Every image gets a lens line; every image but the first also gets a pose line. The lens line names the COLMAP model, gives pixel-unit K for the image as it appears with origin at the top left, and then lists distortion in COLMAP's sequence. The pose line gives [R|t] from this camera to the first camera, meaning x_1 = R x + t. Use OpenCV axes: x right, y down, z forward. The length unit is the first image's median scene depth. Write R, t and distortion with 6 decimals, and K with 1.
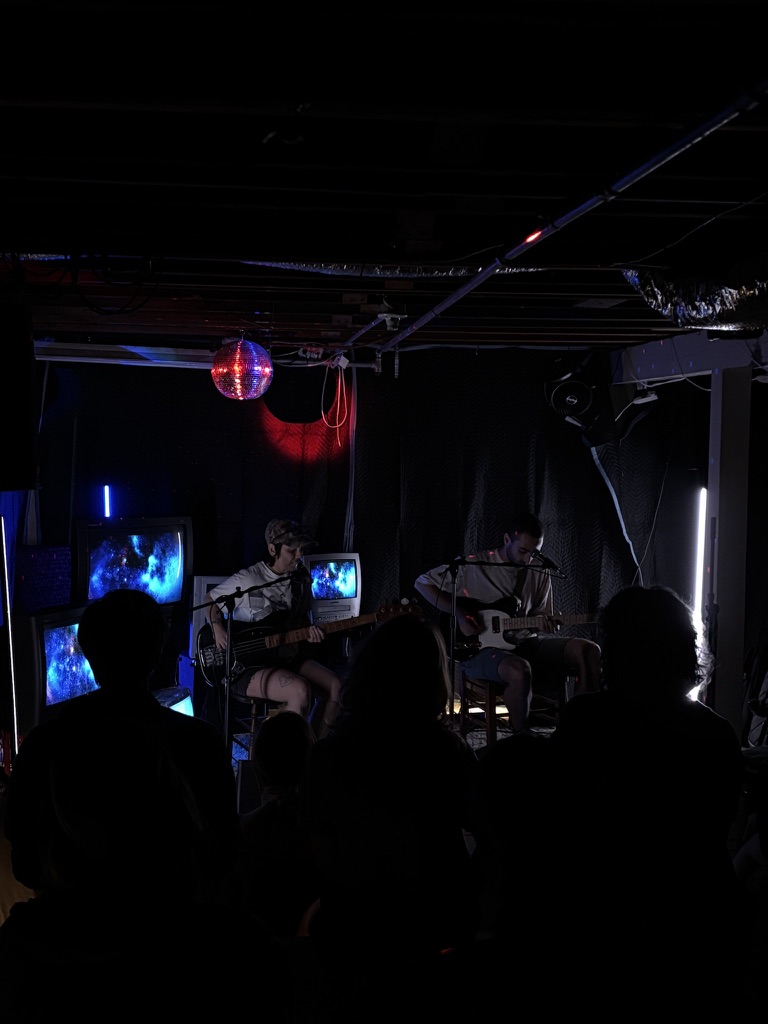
lens RADIAL K [[1270.1, 0, 393.6], [0, 1270.1, 519.5], [0, 0, 1]] dist [0.096039, 0.000000]
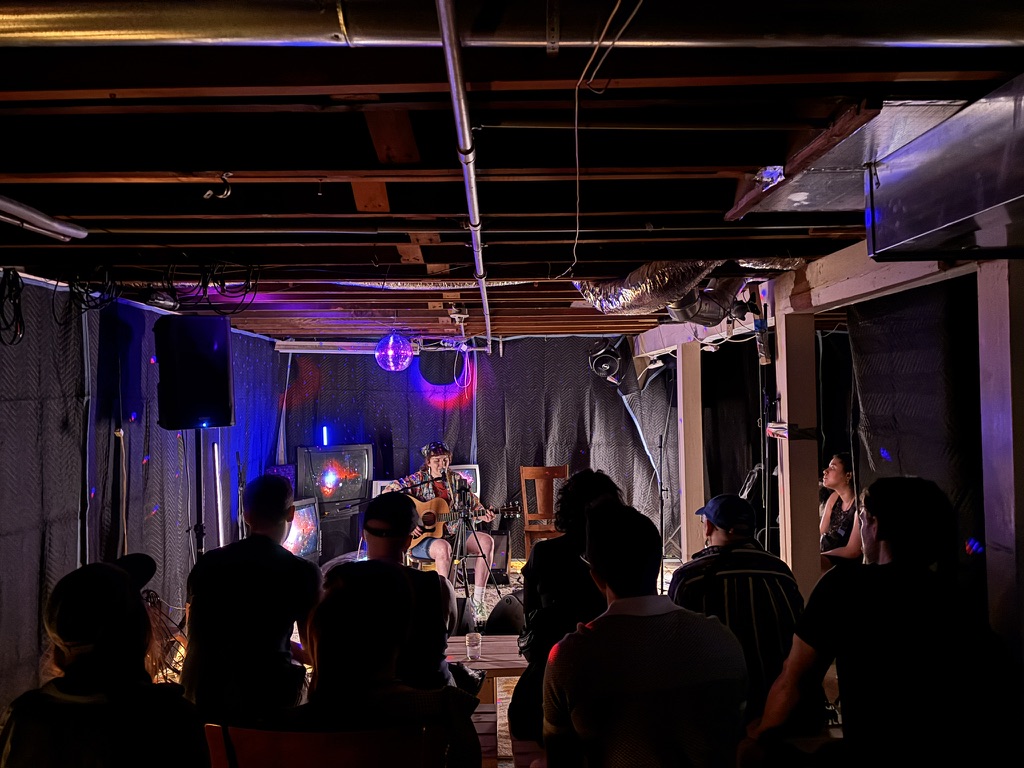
lens RADIAL K [[777.0, 0, 517.6], [0, 777.0, 391.9], [0, 0, 1]] dist [0.047803, -0.026181]
pose [[0.997075, -0.025478, -0.072056, 0.111874], [0.020097, 0.997024, -0.074432, 0.009913], [0.073738, 0.072766, 0.994619, 0.020199]]
